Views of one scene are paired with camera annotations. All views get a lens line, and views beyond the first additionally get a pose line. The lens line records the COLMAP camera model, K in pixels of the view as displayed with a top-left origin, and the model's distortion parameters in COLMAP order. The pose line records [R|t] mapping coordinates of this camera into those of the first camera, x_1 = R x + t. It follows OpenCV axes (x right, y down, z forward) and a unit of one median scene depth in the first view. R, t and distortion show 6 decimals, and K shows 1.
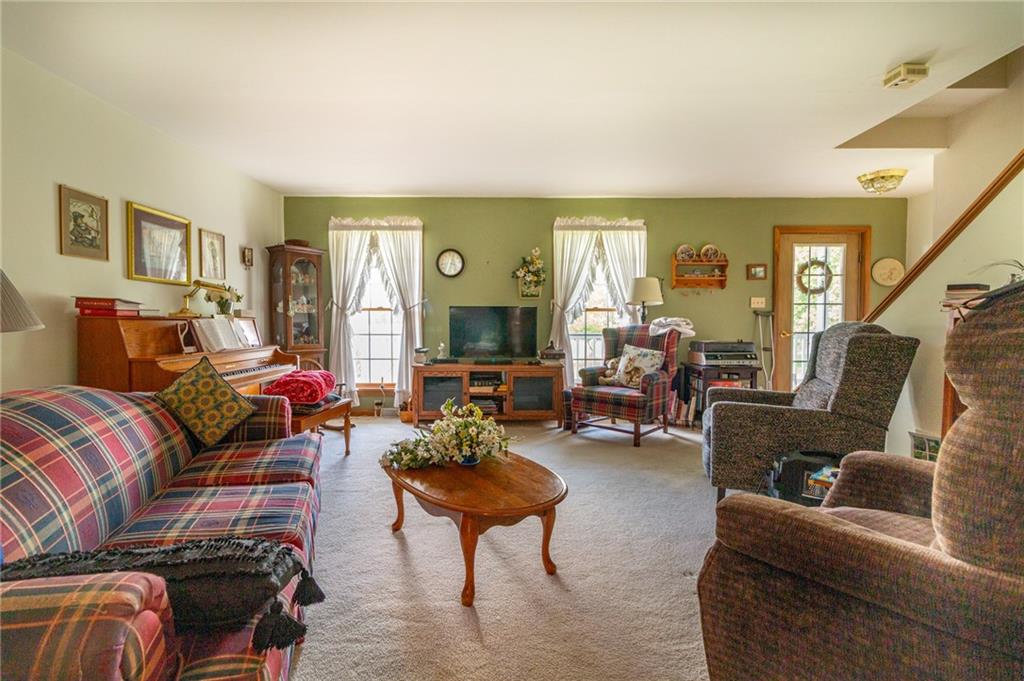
lens RADIAL K [[469.4, 0, 496.5], [0, 469.4, 322.0], [0, 0, 1]] dist [-0.001342, 0.001111]
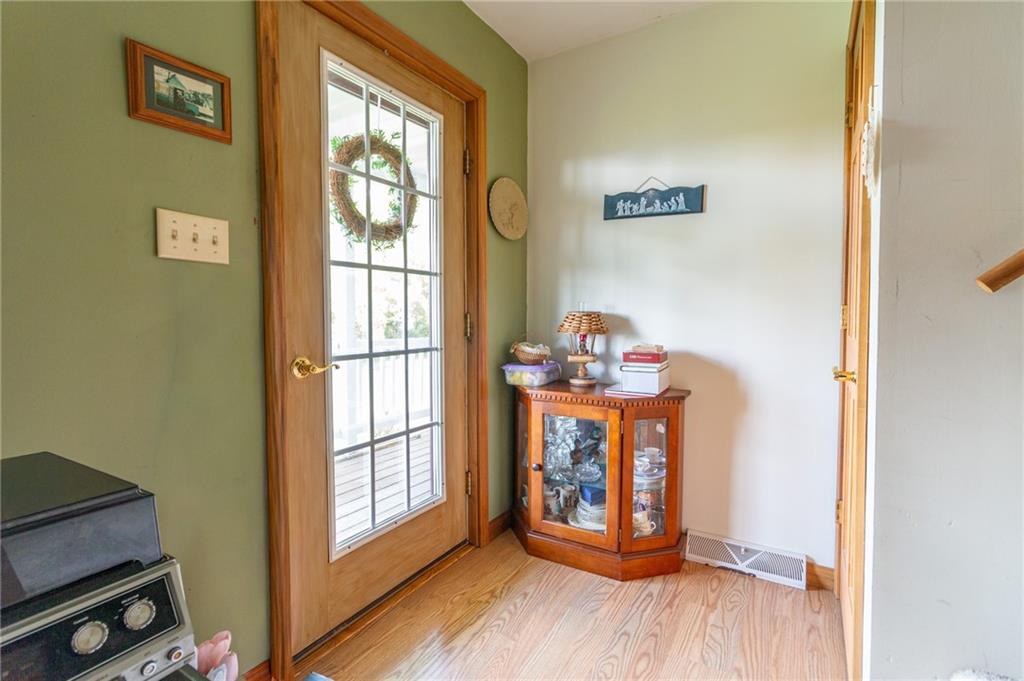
lens RADIAL K [[469.4, 0, 513.0], [0, 469.4, 337.3], [0, 0, 1]] dist [-0.001342, 0.001111]
pose [[0.519765, -0.046296, 0.853054, 0.437384], [0.014135, 0.998860, 0.045596, -0.003339], [-0.854192, -0.011641, 0.519827, 0.745024]]
